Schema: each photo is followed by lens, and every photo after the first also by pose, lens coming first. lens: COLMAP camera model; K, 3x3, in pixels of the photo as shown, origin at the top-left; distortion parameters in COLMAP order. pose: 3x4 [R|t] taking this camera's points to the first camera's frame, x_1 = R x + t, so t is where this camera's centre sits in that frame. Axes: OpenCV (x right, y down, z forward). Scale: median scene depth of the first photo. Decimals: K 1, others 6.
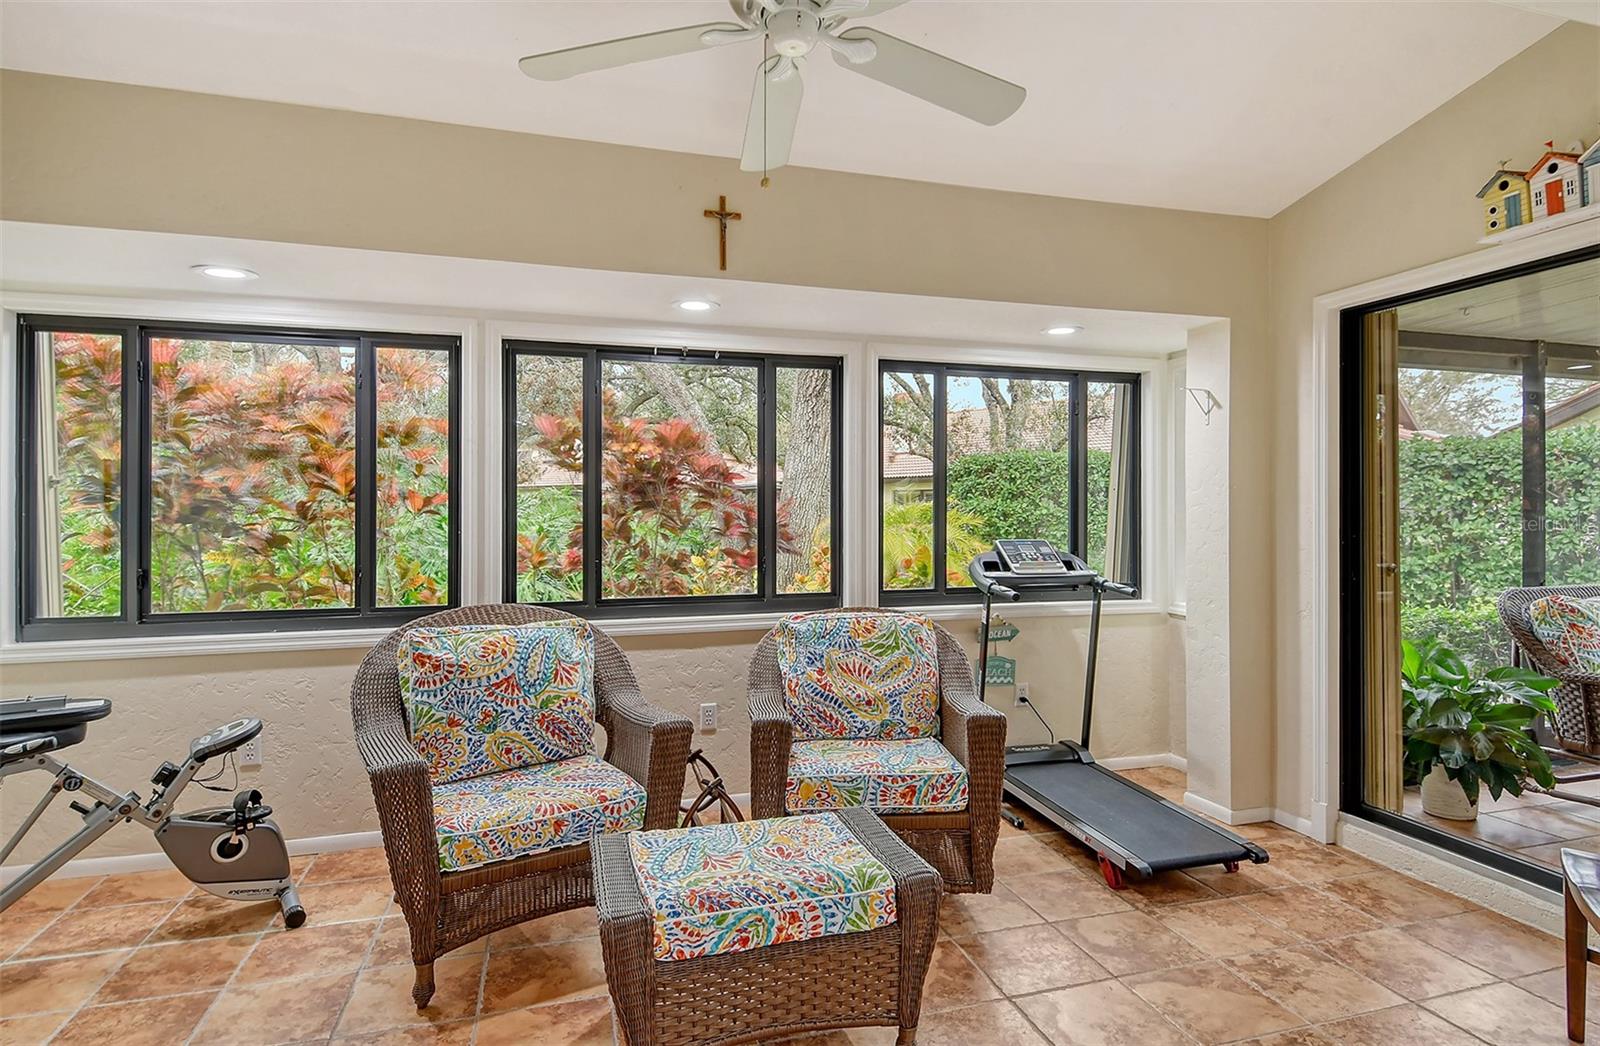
lens RADIAL K [[847.5, 0, 827.7], [0, 847.5, 510.0], [0, 0, 1]] dist [0.003735, -0.000863]
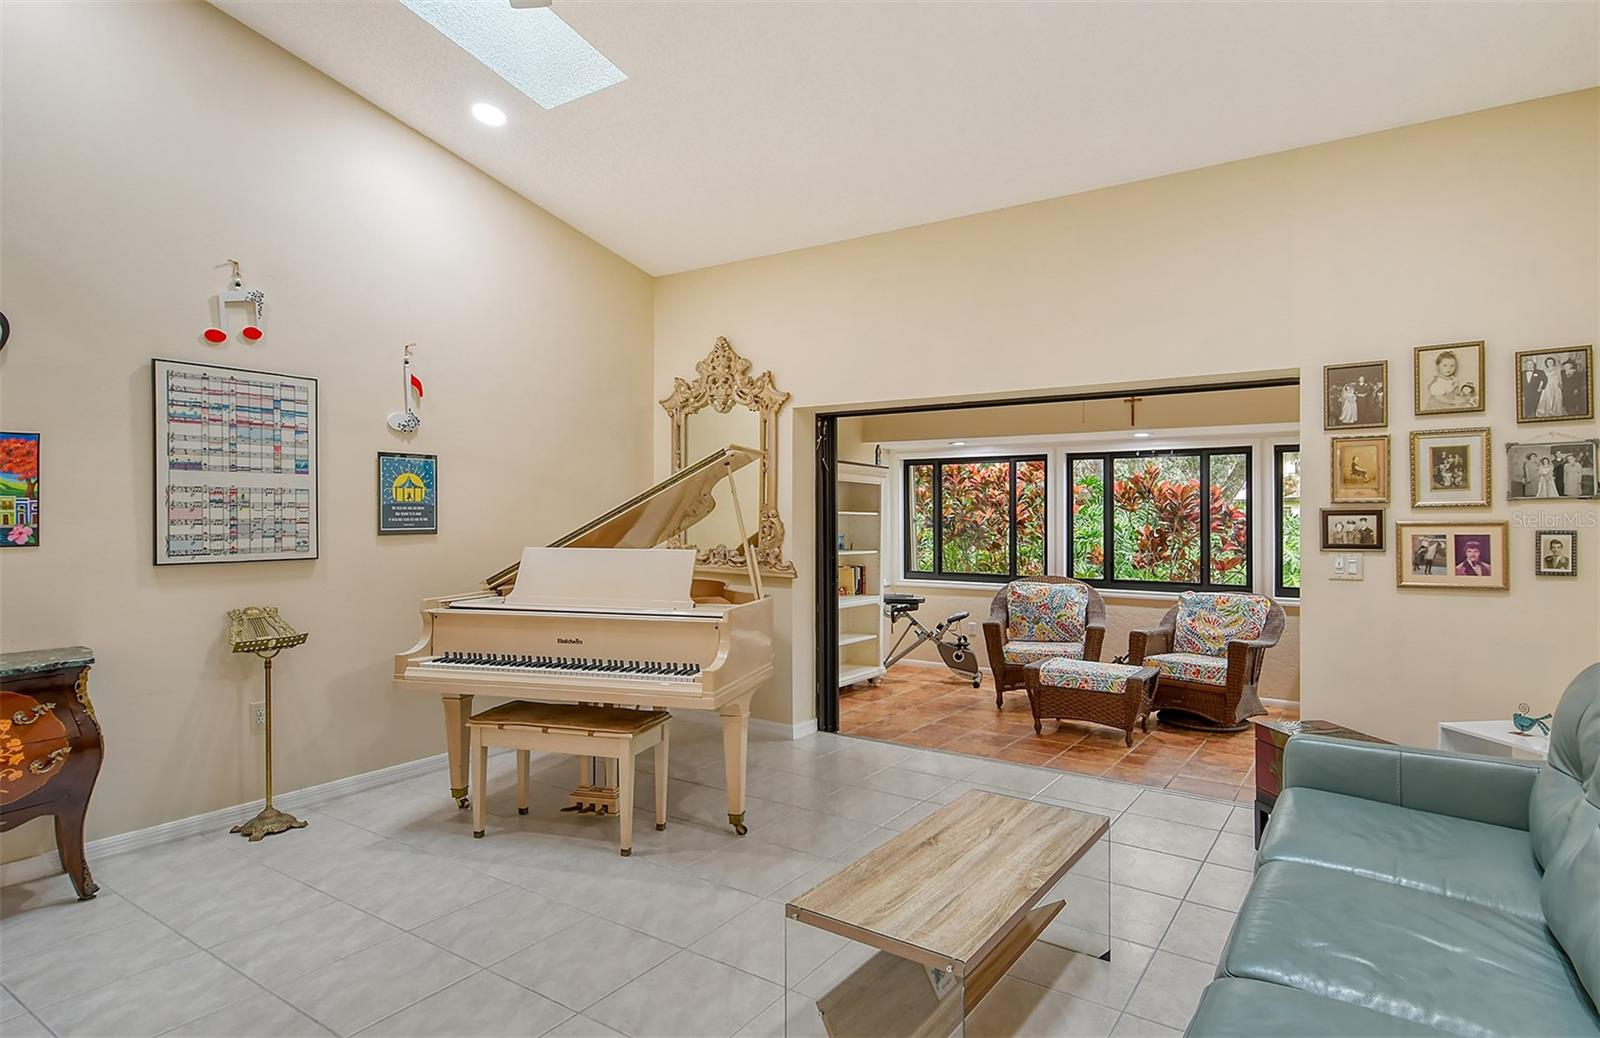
lens RADIAL K [[855.0, 0, 800.0], [0, 855.0, 519.0], [0, 0, 1]] dist [0.000569, -0.000219]
pose [[0.621541, 0.013836, -0.783259, 0.972334], [0.000497, 0.999837, 0.018056, -0.081836], [0.783381, -0.011612, 0.621433, -0.950624]]
